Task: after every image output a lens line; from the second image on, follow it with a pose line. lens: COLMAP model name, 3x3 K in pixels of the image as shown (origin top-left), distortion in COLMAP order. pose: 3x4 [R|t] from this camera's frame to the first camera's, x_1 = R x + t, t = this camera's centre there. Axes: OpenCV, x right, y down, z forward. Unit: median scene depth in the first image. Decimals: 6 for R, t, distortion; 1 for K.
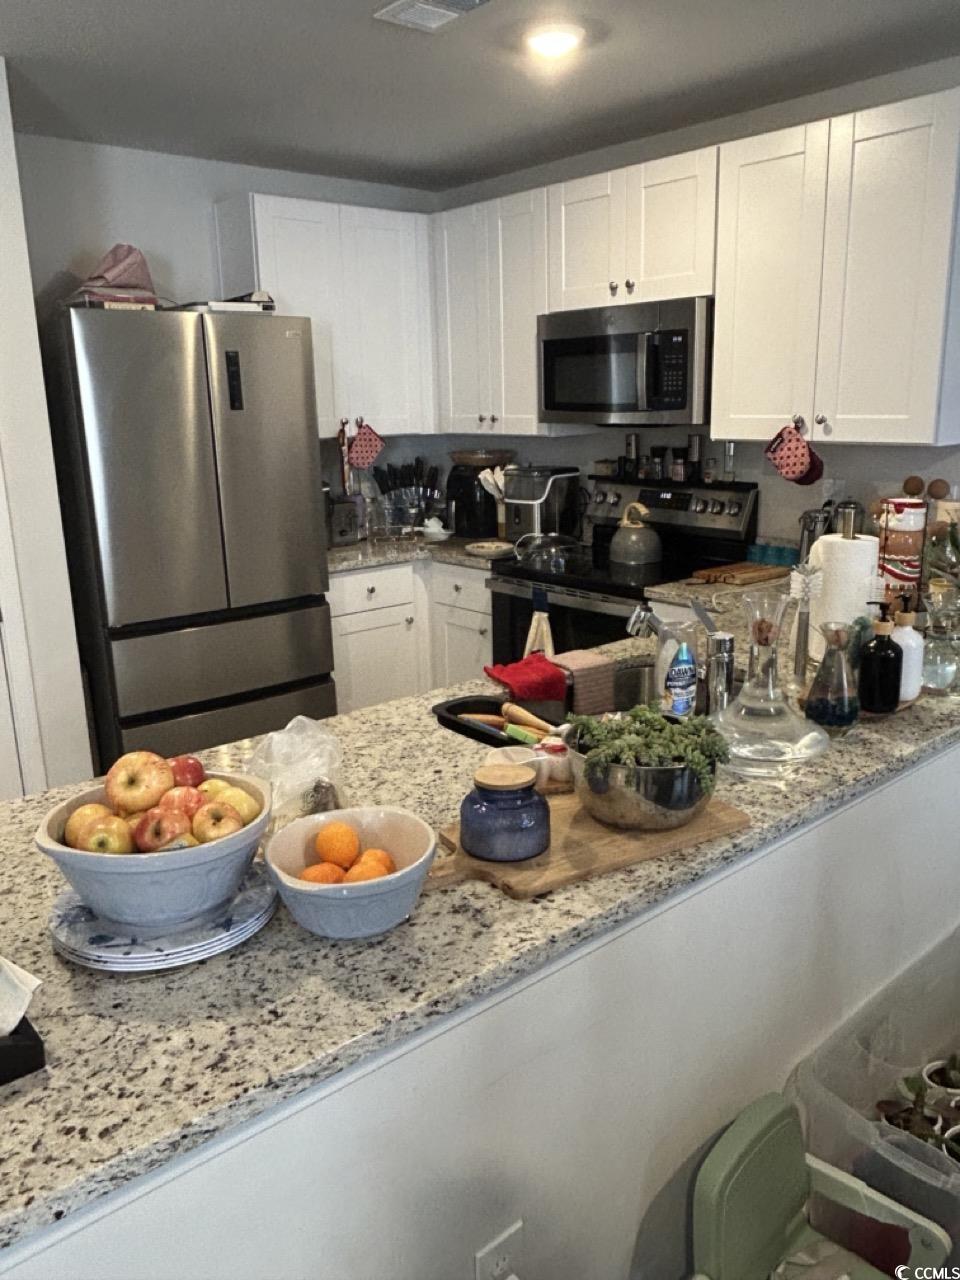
lens RADIAL K [[978.8, 0, 480.0], [0, 978.8, 640.0], [0, 0, 1]] dist [0.090813, -0.198284]
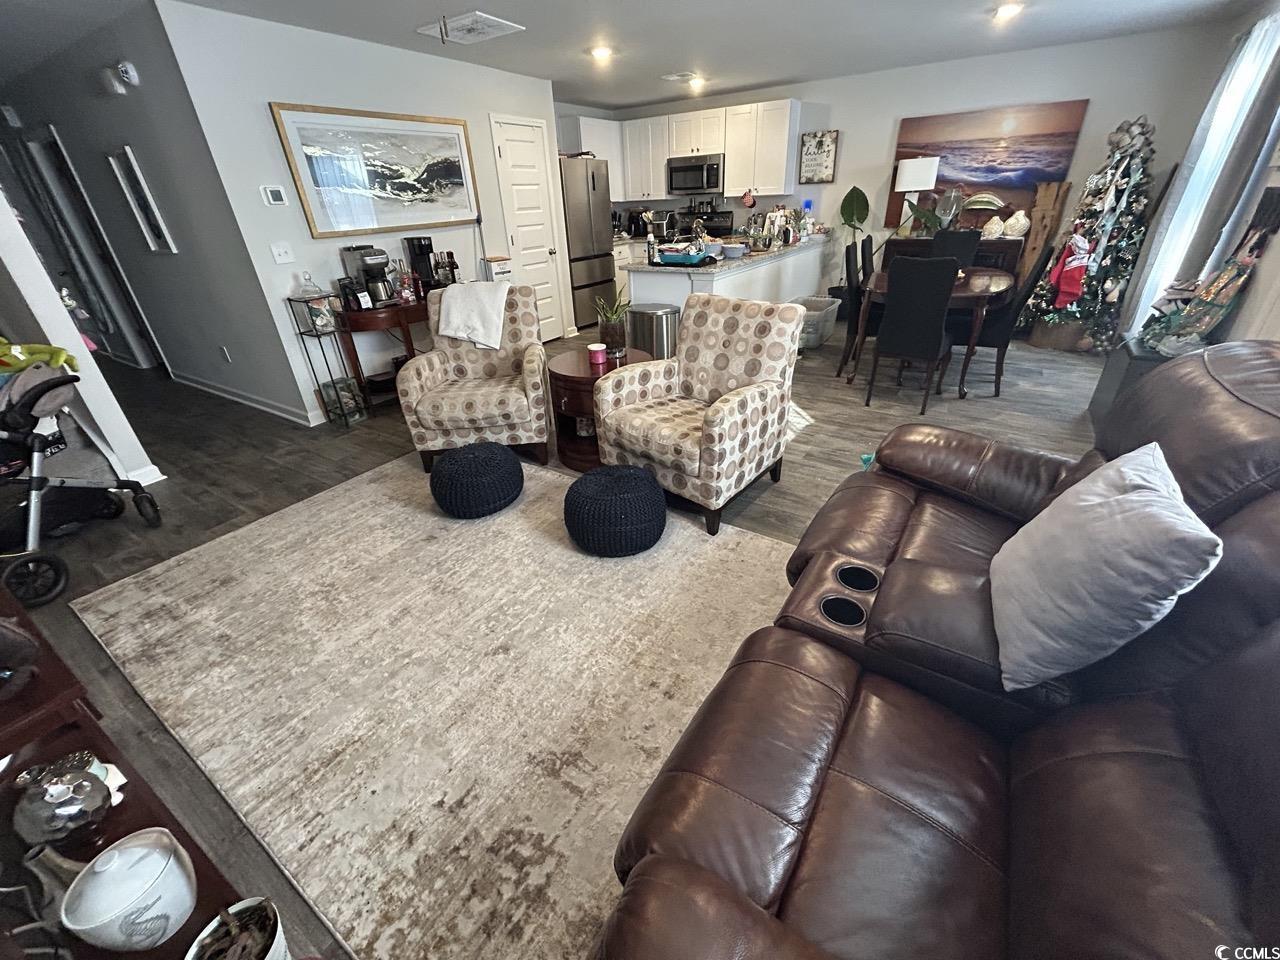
lens RADIAL K [[521.2, 0, 636.5], [0, 521.2, 476.5], [0, 0, 1]] dist [0.009570, 0.000468]
pose [[0.958661, -0.151188, 0.241062, -0.654818], [0.089835, 0.964651, 0.247745, 0.267773], [-0.269997, -0.215847, 0.938356, -0.891926]]
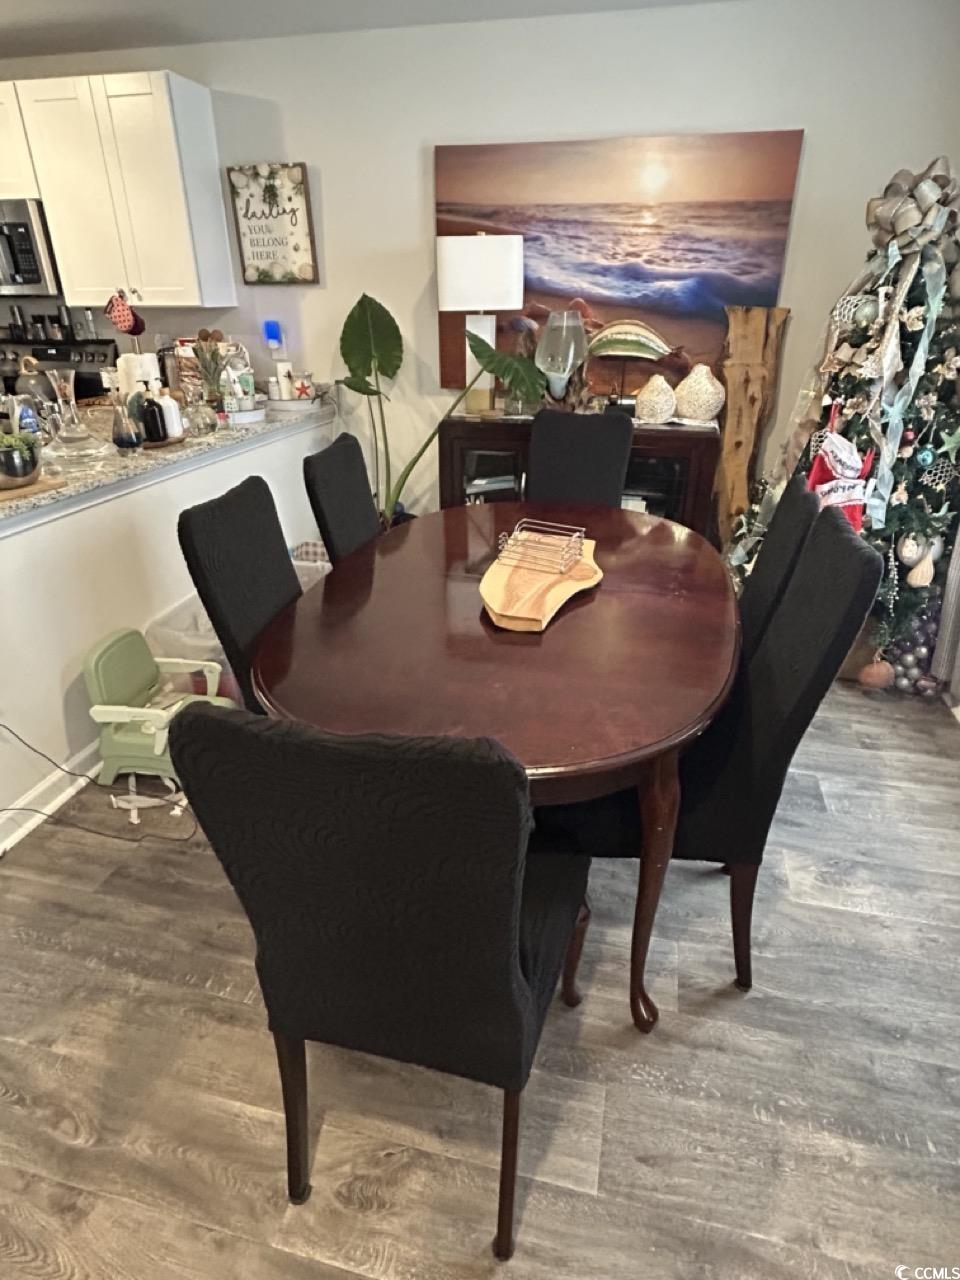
lens RADIAL K [[726.8, 0, 480.0], [0, 726.8, 640.0], [0, 0, 1]] dist [-0.002892, -0.000314]
pose [[0.814267, -0.230256, 0.532872, 0.040063], [0.126723, 0.966335, 0.223915, 0.107211], [-0.566490, -0.114799, 0.816033, -0.275356]]
